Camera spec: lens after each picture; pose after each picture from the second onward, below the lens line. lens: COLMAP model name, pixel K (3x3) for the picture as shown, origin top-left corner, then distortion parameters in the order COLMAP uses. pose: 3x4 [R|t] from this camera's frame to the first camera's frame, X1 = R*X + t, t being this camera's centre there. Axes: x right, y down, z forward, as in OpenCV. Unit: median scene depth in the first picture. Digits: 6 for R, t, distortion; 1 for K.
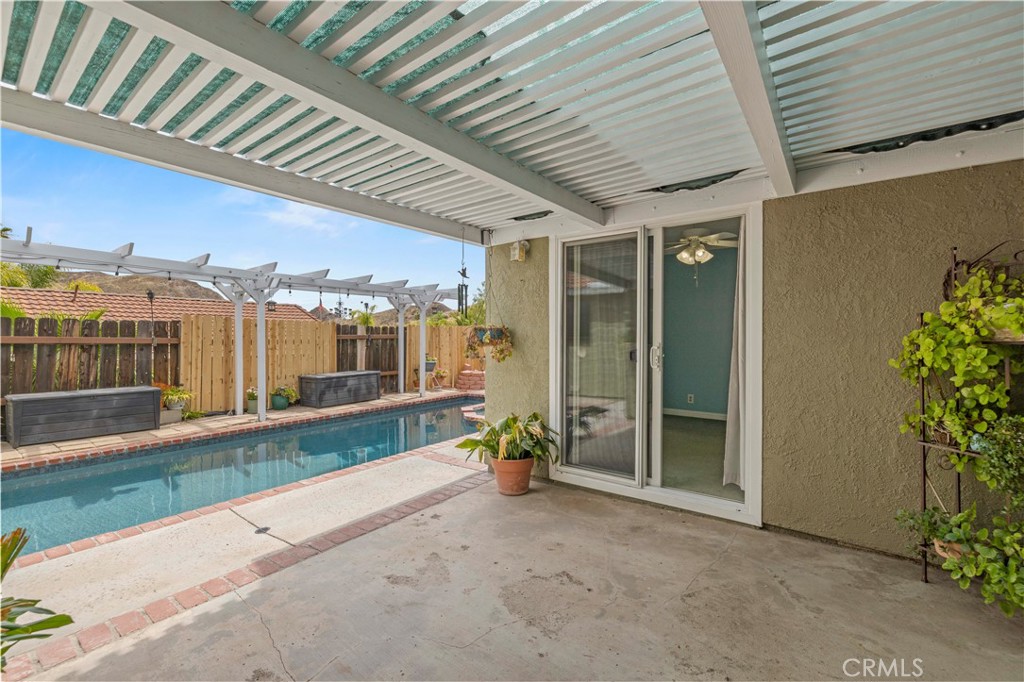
lens RADIAL K [[427.9, 0, 512.0], [0, 427.9, 341.0], [0, 0, 1]] dist [0.001651, 0.000177]
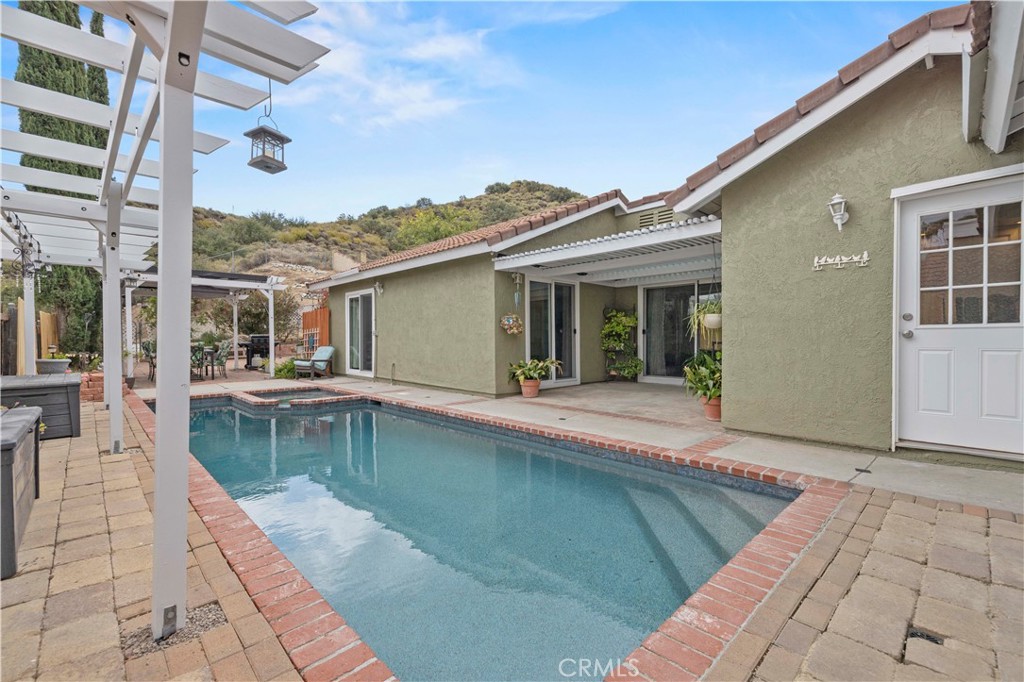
lens RADIAL K [[442.5, 0, 515.2], [0, 442.5, 329.0], [0, 0, 1]] dist [-0.000204, -0.000065]
pose [[0.162538, 0.020827, 0.986483, -2.162210], [0.011478, 0.999670, -0.022996, 0.081506], [-0.986636, 0.015060, 0.162245, 0.758194]]
